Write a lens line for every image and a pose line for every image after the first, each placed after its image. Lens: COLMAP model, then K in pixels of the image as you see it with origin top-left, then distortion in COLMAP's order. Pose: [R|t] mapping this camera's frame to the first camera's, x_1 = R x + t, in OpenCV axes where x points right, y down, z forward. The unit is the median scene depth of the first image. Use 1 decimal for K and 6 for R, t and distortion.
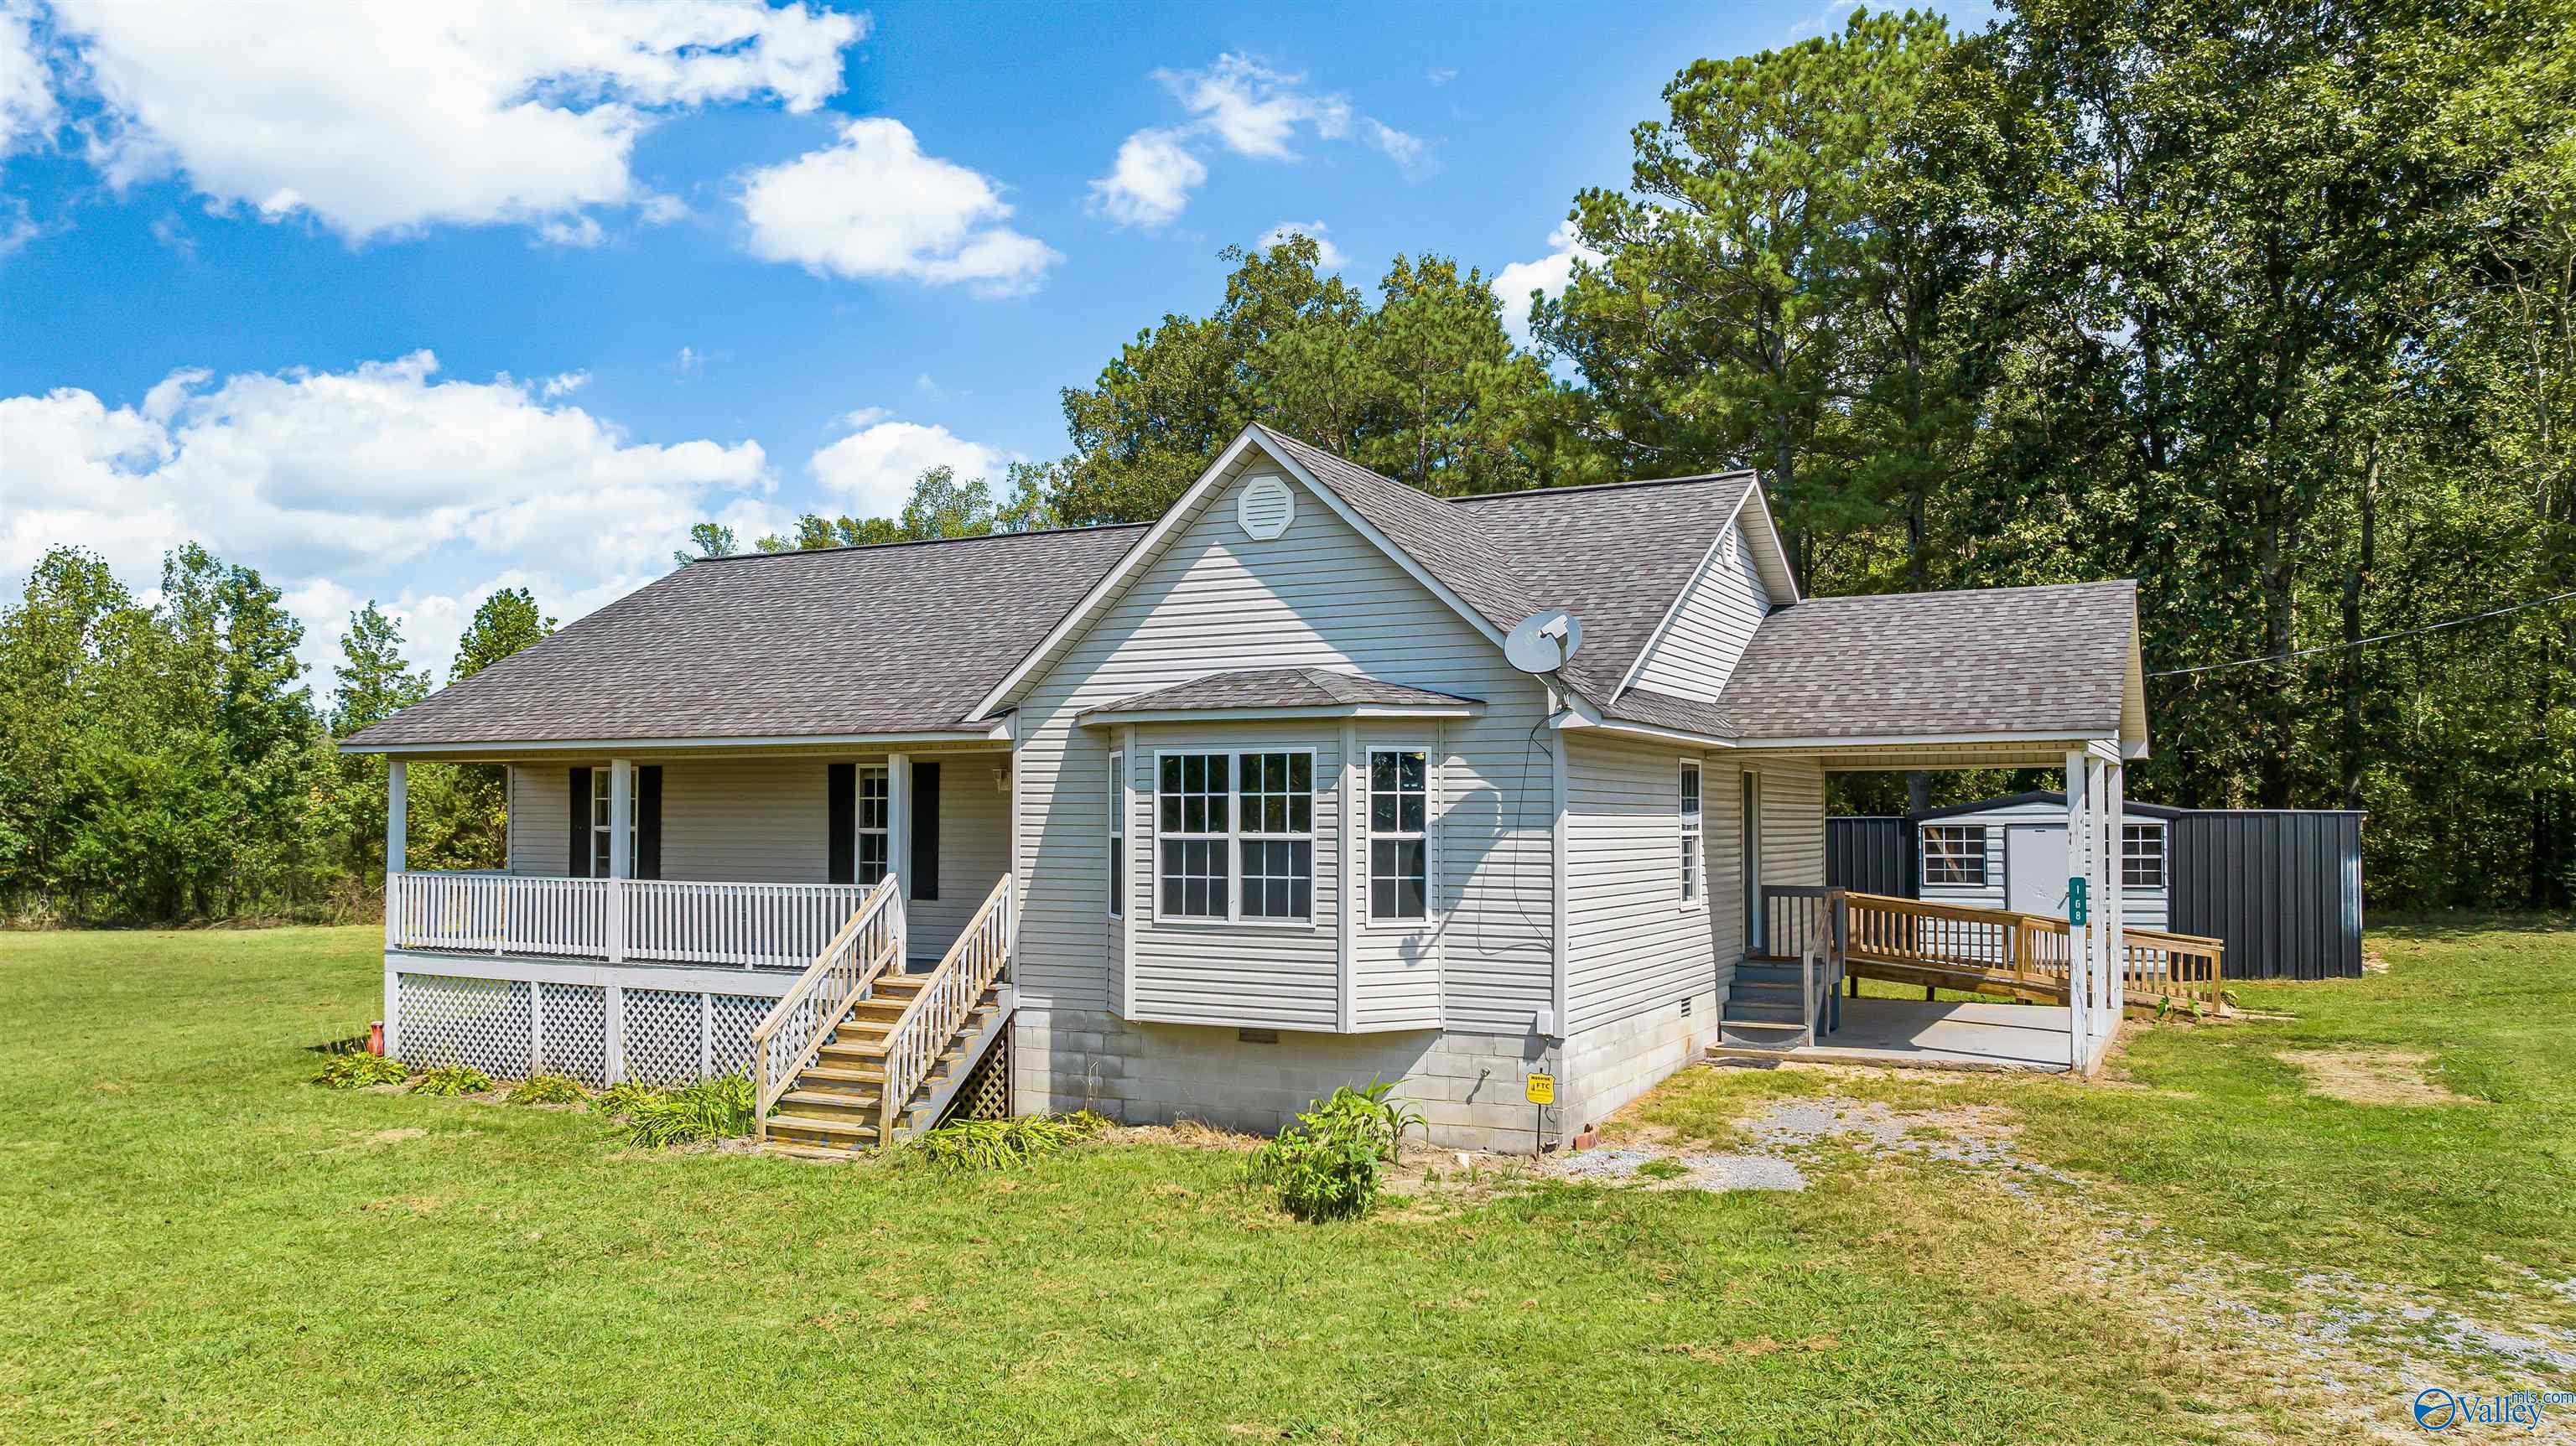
lens RADIAL K [[1874.3, 0, 1287.2], [0, 1874.3, 753.3], [0, 0, 1]] dist [-0.012913, -0.003331]
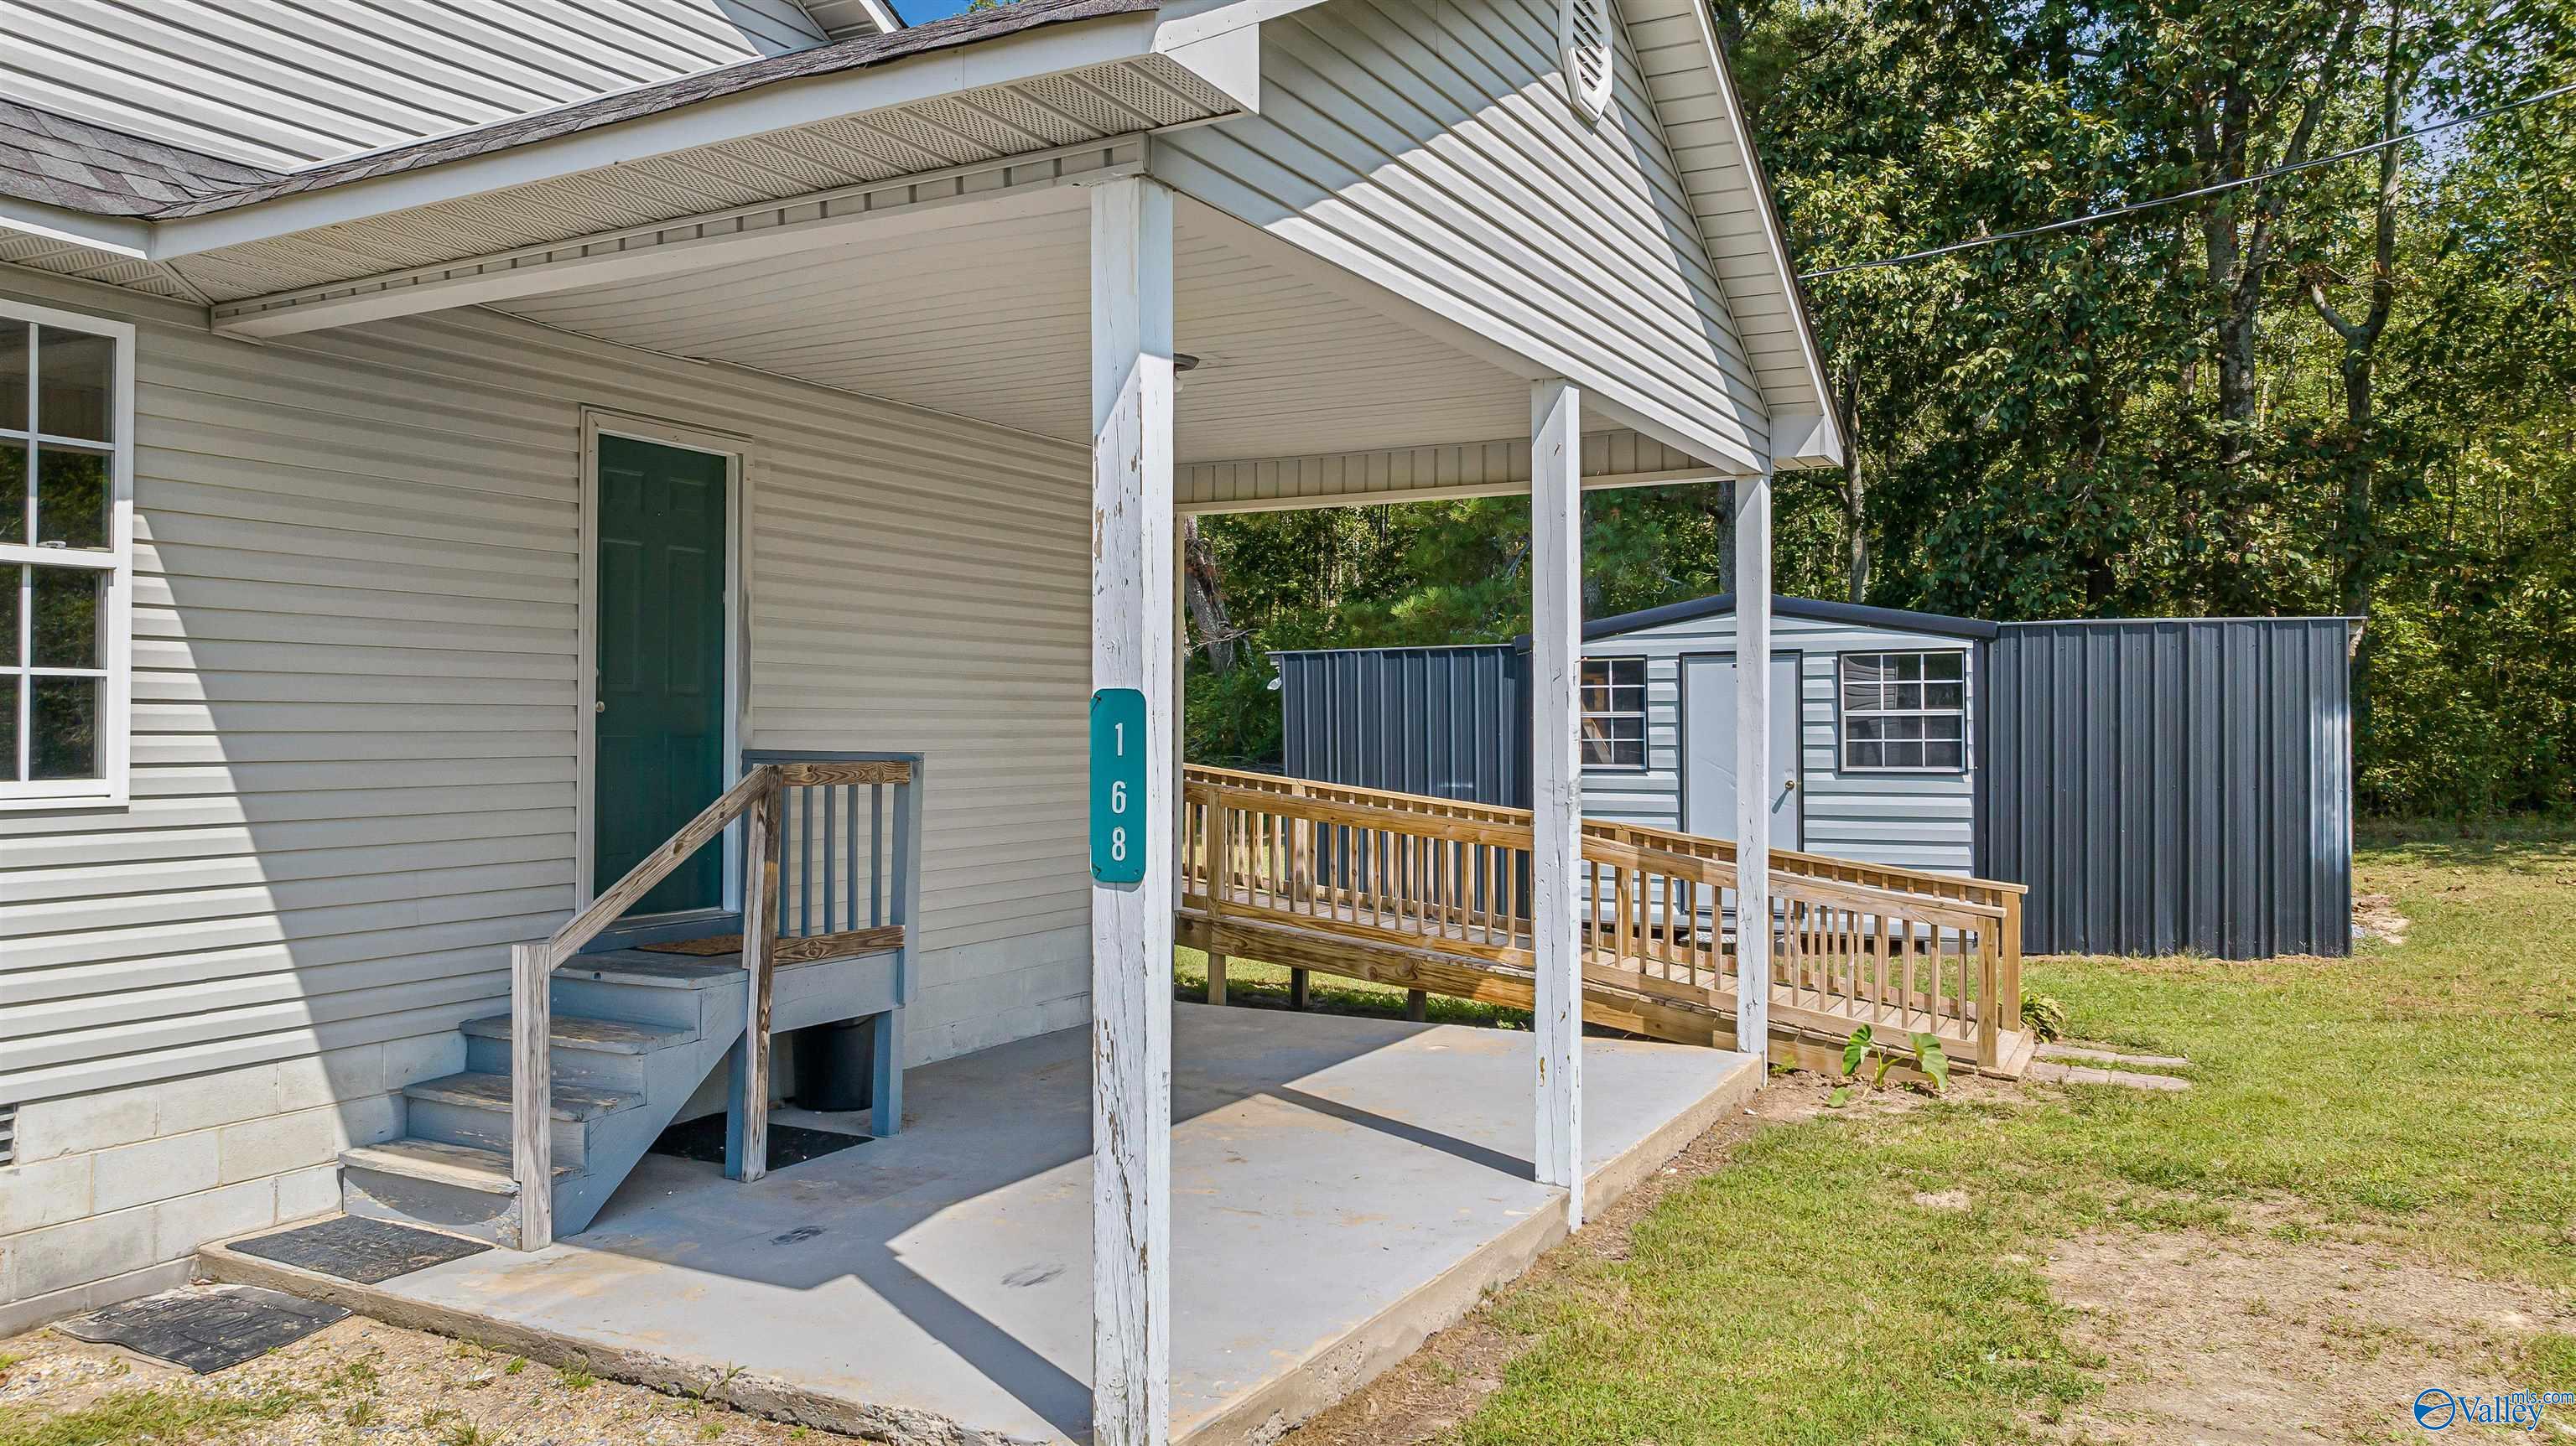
lens RADIAL K [[1837.2, 0, 1288.9], [0, 1837.2, 709.3], [0, 0, 1]] dist [-0.010673, -0.000743]
pose [[0.999858, 0.001430, -0.016768, 0.427403], [-0.000972, 0.999626, 0.027334, 0.059969], [0.016801, -0.027313, 0.999486, 0.723223]]
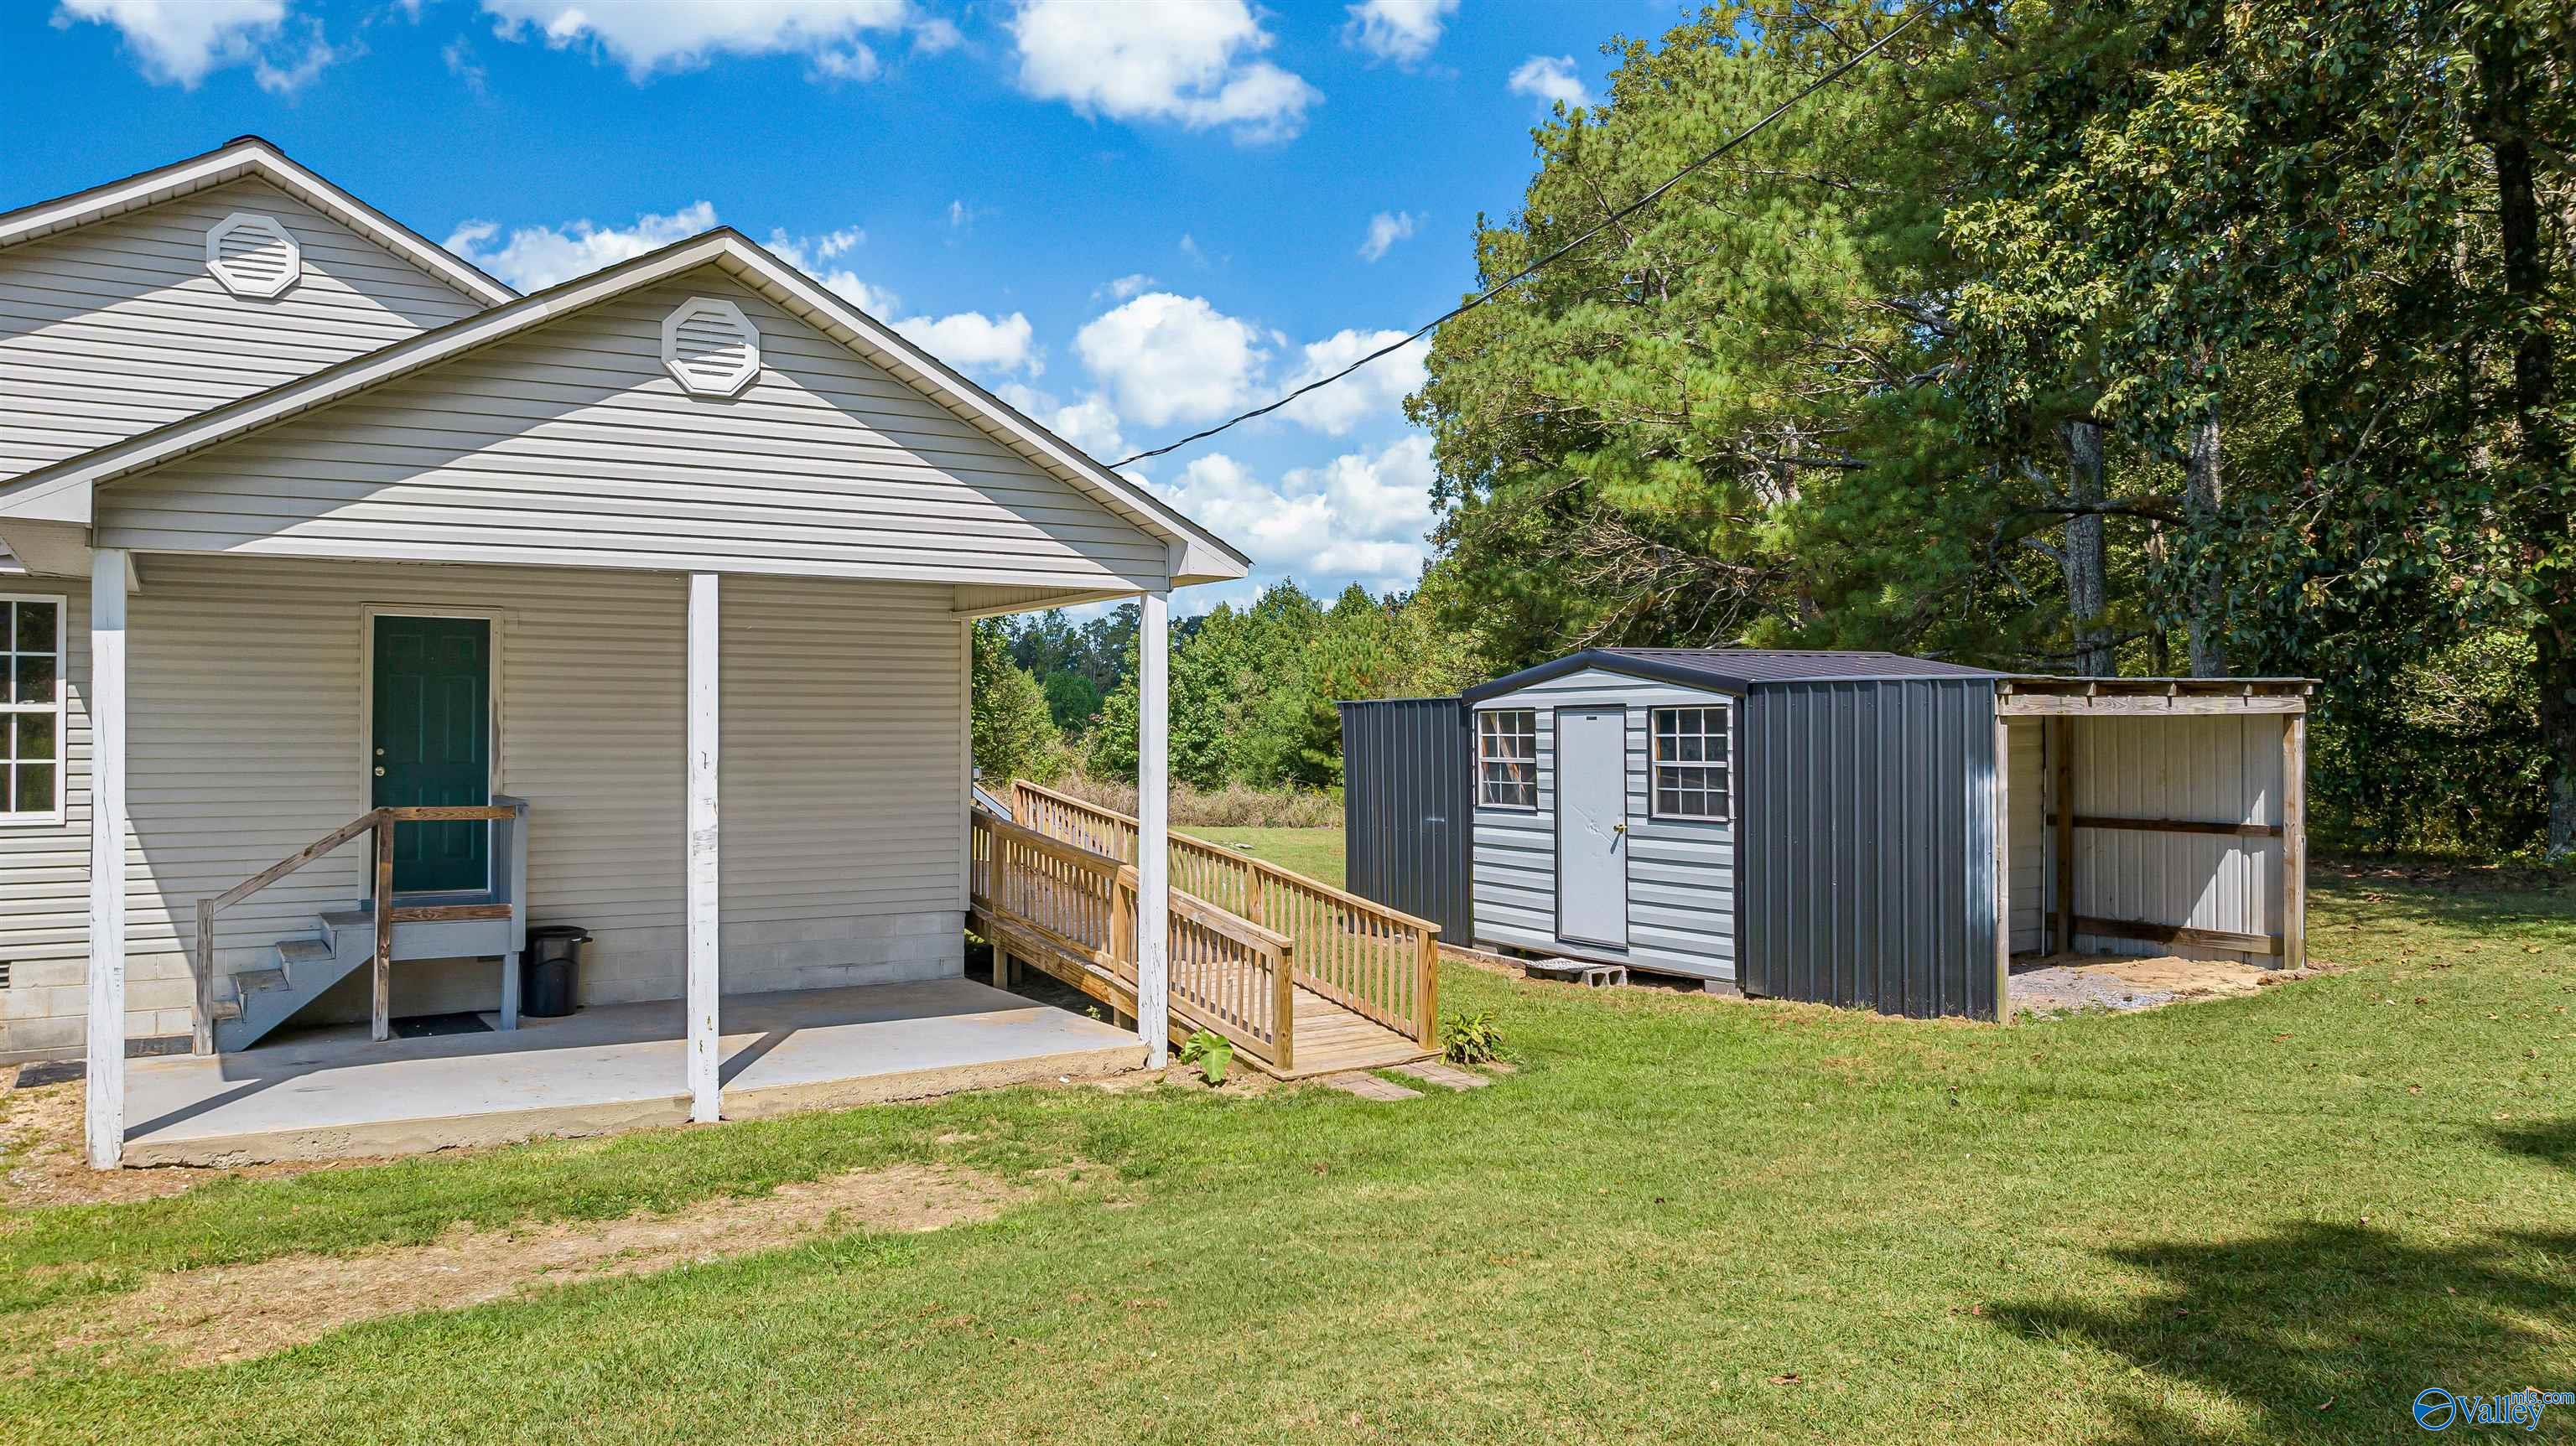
lens RADIAL K [[1837.2, 0, 1288.9], [0, 1837.2, 709.3], [0, 0, 1]] dist [-0.010673, -0.000743]
pose [[0.850691, -0.002886, -0.525658, 0.937344], [0.017156, 0.999605, 0.022277, 0.037084], [0.525386, -0.027969, 0.850404, 0.705077]]
